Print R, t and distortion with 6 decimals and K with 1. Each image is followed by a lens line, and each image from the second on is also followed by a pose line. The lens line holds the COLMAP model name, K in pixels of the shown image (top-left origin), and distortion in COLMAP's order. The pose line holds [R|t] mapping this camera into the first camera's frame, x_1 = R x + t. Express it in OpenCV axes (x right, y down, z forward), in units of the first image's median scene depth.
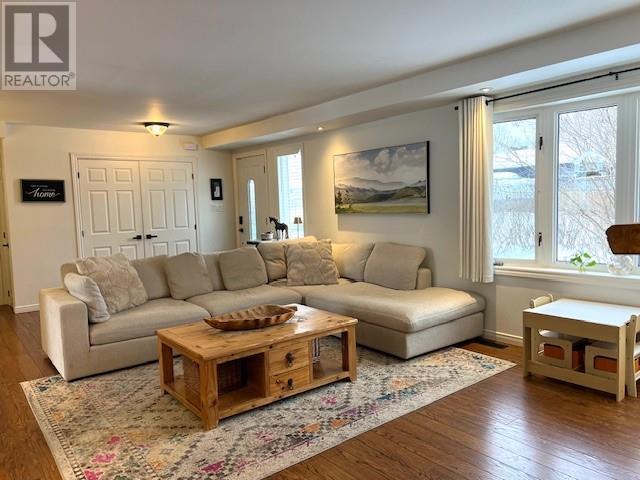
lens RADIAL K [[477.3, 0, 320.0], [0, 477.3, 240.0], [0, 0, 1]] dist [0.071866, -0.087589]
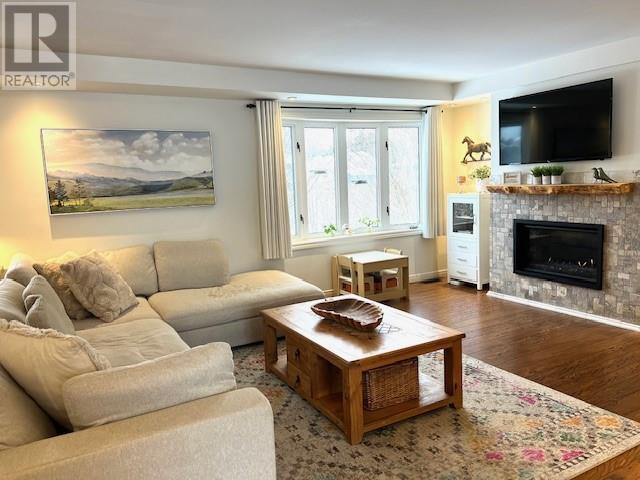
lens RADIAL K [[477.3, 0, 320.0], [0, 477.3, 240.0], [0, 0, 1]] dist [0.071866, -0.087589]
pose [[0.157589, -0.097589, 0.982671, -0.688335], [0.111903, 0.990460, 0.080417, -0.037186], [-0.981144, 0.097291, 0.167006, 0.603286]]
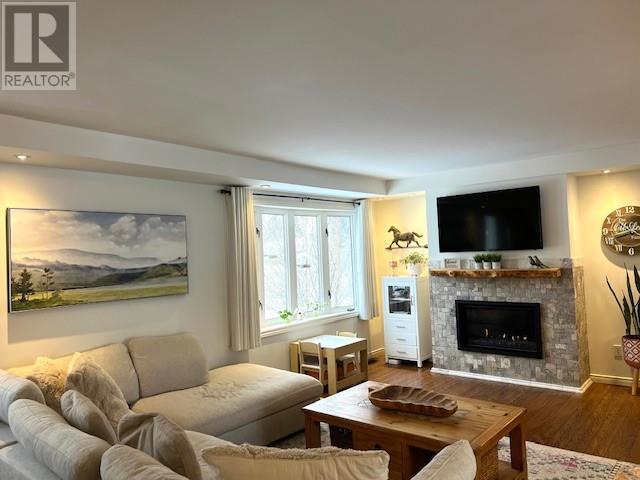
lens RADIAL K [[475.6, 0, 315.6], [0, 475.6, 237.5], [0, 0, 1]] dist [0.071468, -0.088706]
pose [[-0.193682, 0.075757, 0.978135, -0.683282], [0.121600, 0.991180, -0.052689, -0.079695], [-0.973499, 0.108736, -0.201186, 0.895636]]
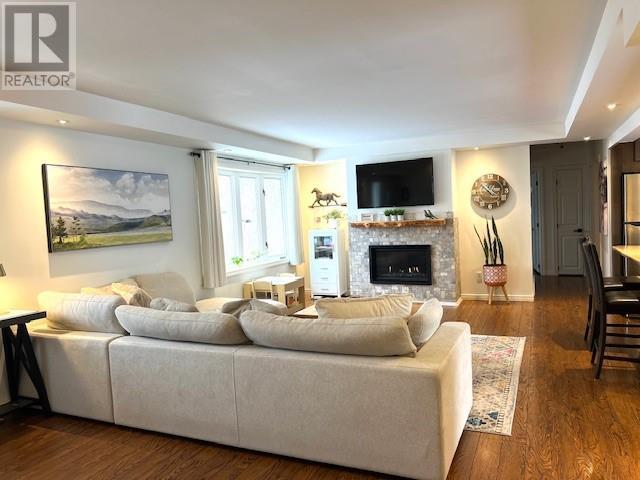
lens RADIAL K [[477.3, 0, 320.0], [0, 477.3, 240.0], [0, 0, 1]] dist [0.071866, -0.087589]
pose [[-0.456745, 0.006994, 0.889570, -0.852208], [0.129188, 0.989890, 0.058548, -0.073539], [-0.880167, 0.141664, -0.453031, 1.145672]]
